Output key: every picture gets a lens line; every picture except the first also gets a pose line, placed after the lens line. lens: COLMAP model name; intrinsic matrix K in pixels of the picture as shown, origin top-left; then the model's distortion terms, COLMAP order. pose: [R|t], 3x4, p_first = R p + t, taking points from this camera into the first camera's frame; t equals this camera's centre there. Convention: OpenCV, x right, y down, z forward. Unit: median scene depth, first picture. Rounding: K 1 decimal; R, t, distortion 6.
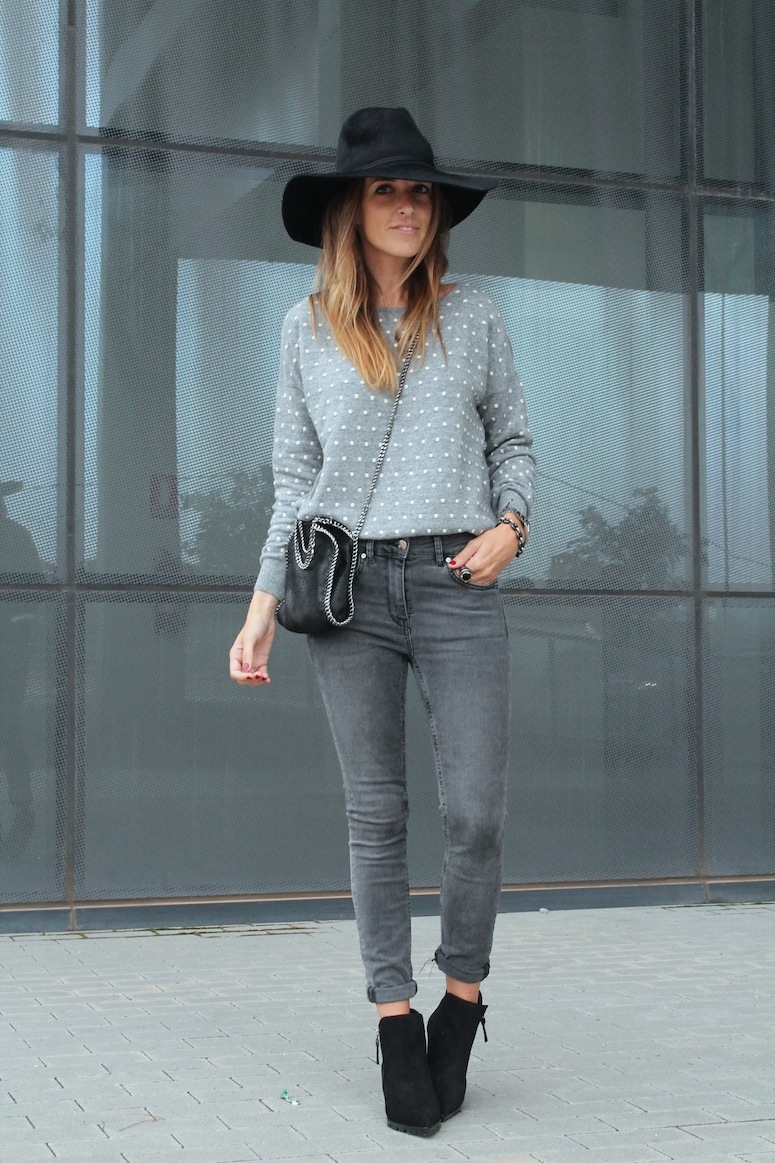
lens RADIAL K [[2077.2, 0, 389.5], [0, 2077.2, 573.3], [0, 0, 1]] dist [0.036614, 0.000000]
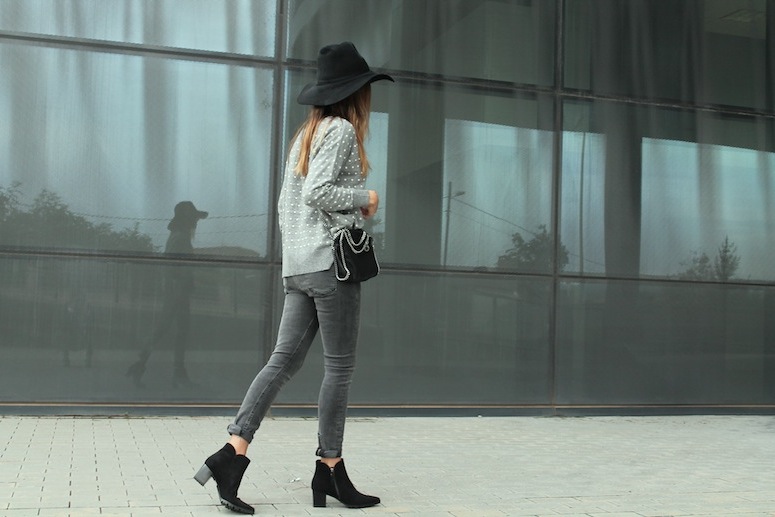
lens RADIAL K [[1053.6, 0, 386.9], [0, 1053.6, 254.4], [0, 0, 1]] dist [-0.036852, 0.000000]
pose [[0.999014, 0.033178, -0.029497, 0.002580], [-0.033391, 0.999420, -0.006745, 0.000483], [0.029256, 0.007723, 0.999542, -0.117814]]
